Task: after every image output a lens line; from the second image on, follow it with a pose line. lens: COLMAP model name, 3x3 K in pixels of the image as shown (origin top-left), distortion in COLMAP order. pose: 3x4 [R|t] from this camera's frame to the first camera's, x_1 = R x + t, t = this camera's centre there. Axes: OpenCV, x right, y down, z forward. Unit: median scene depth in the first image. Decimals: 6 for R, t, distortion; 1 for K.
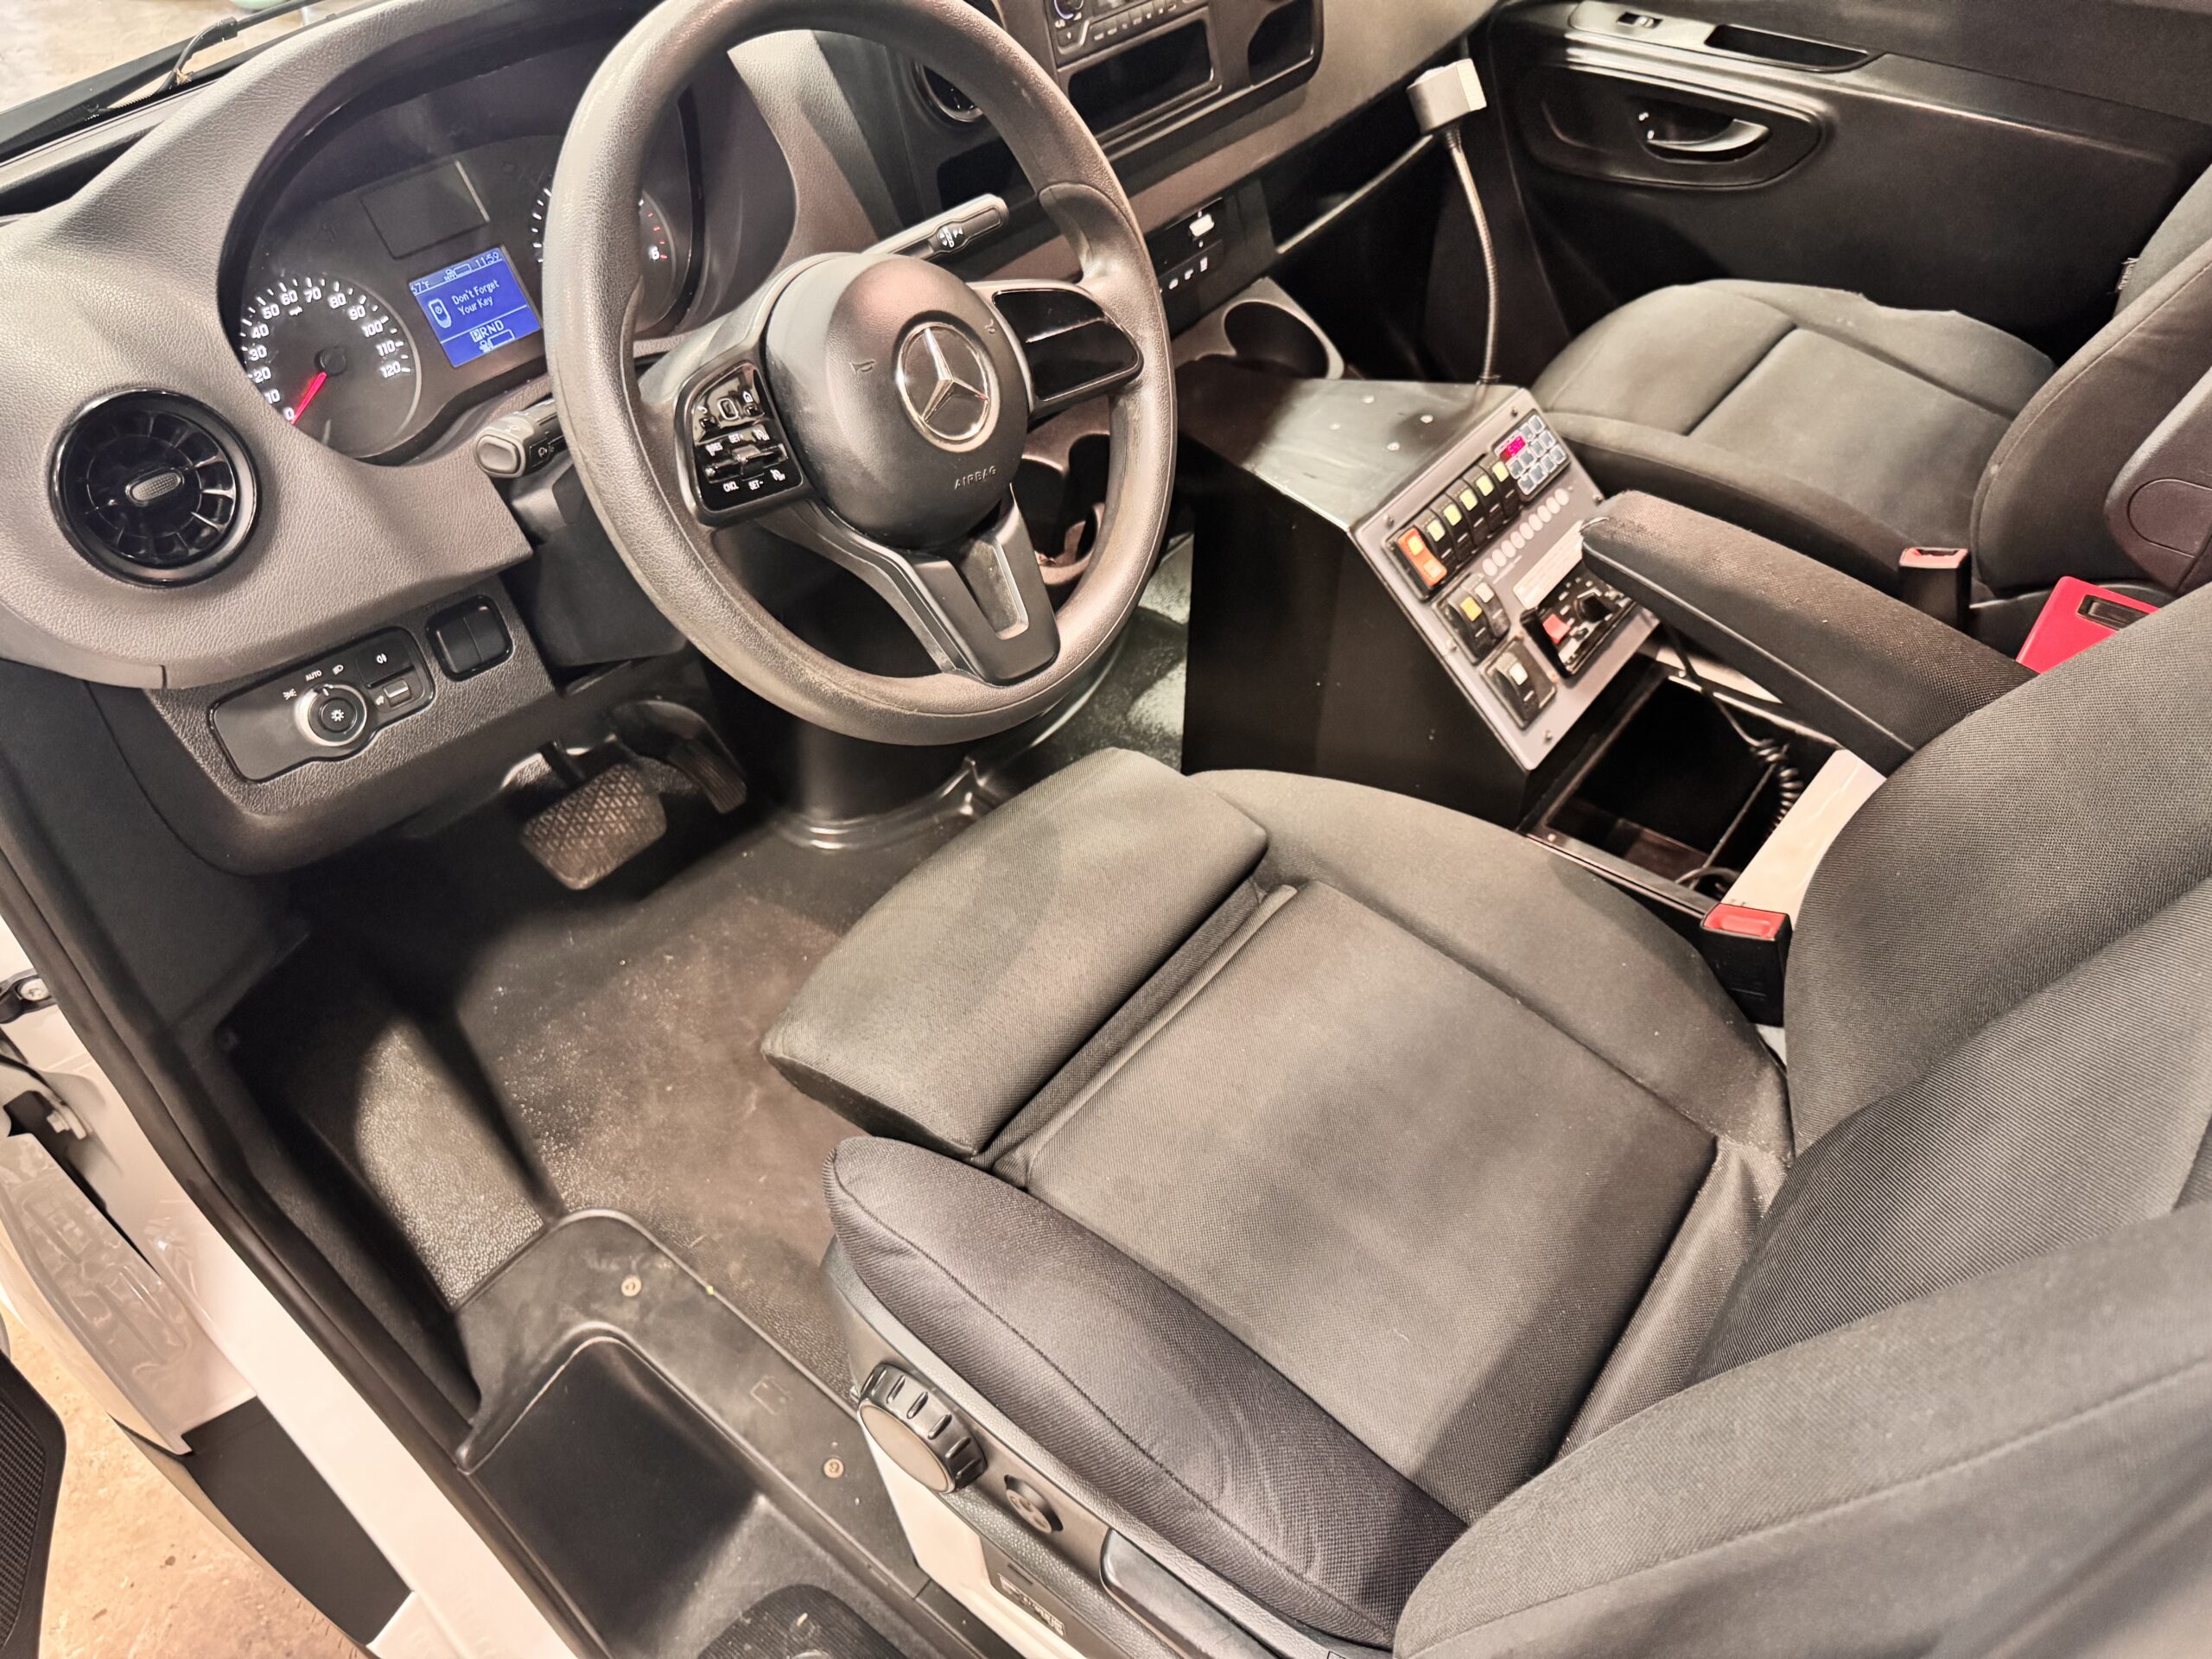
lens RADIAL K [[1569.6, 0, 1093.1], [0, 1569.6, 837.1], [0, 0, 1]] dist [0.065769, -0.135463]
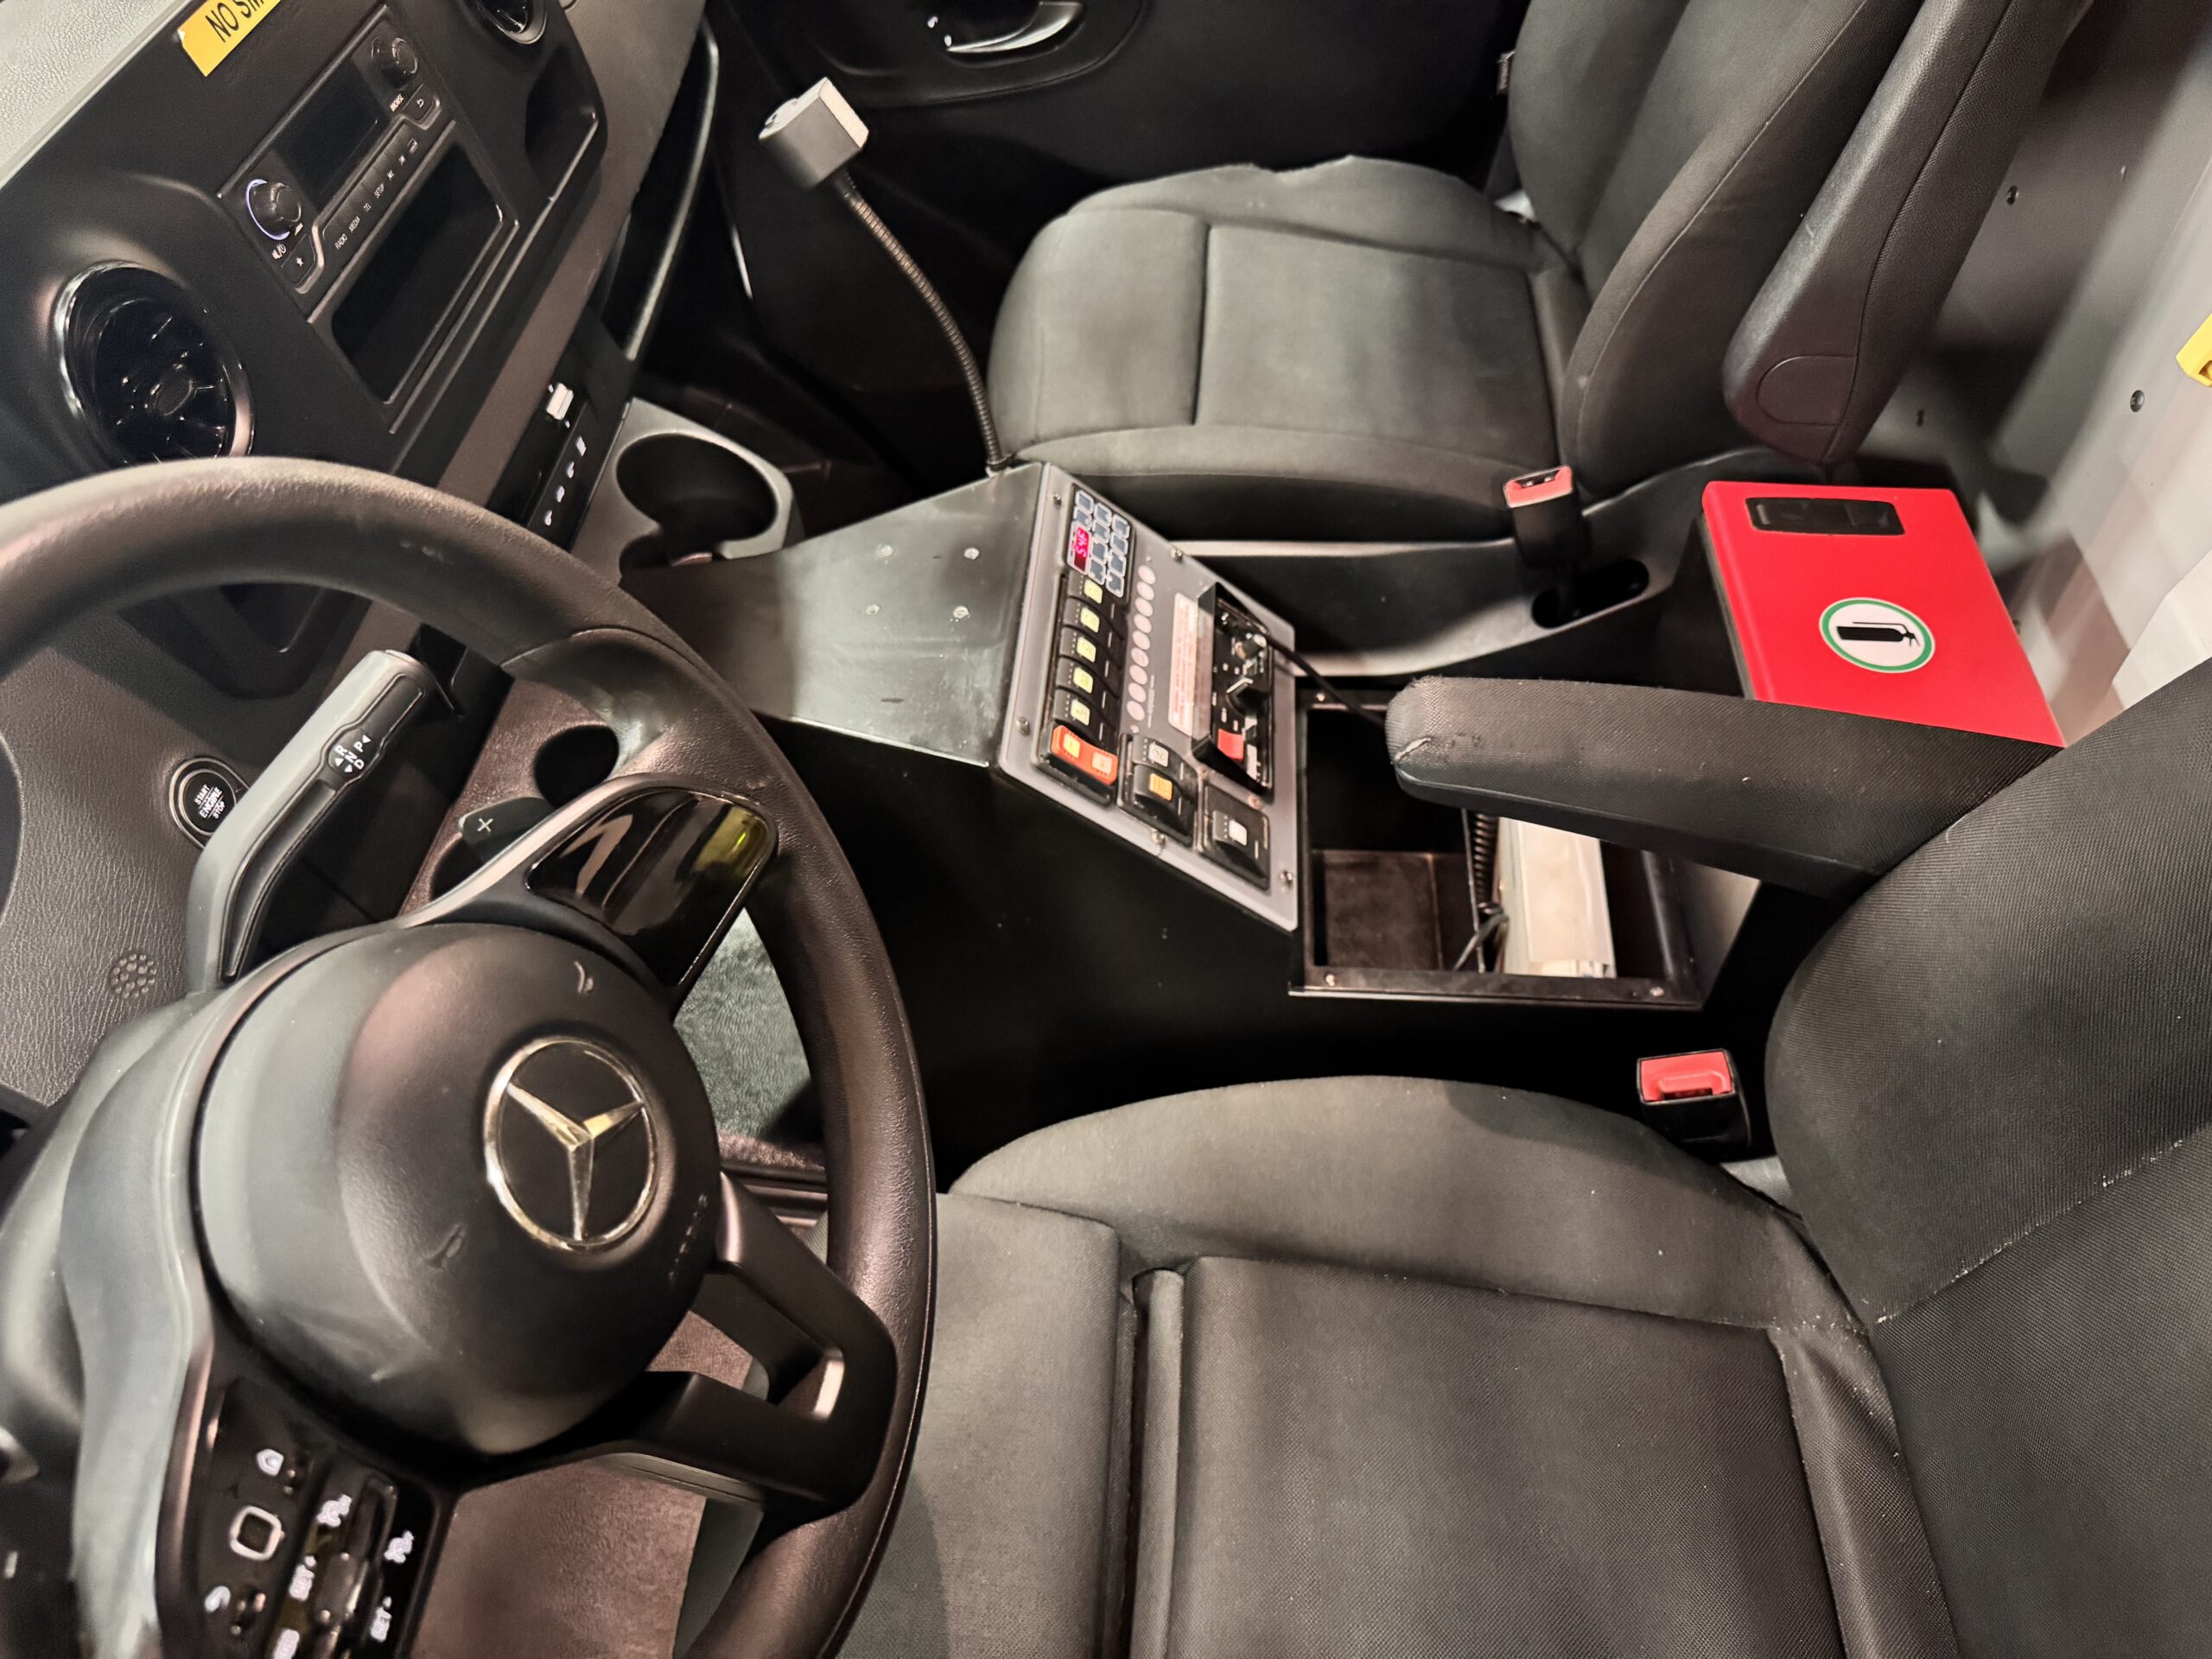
lens RADIAL K [[1569.6, 0, 1093.1], [0, 1569.6, 837.1], [0, 0, 1]] dist [0.065769, -0.135463]
pose [[0.838086, -0.436902, 0.326694, -0.056483], [0.399797, 0.899333, 0.177096, -0.292601], [-0.371180, -0.017810, 0.928390, 0.308052]]
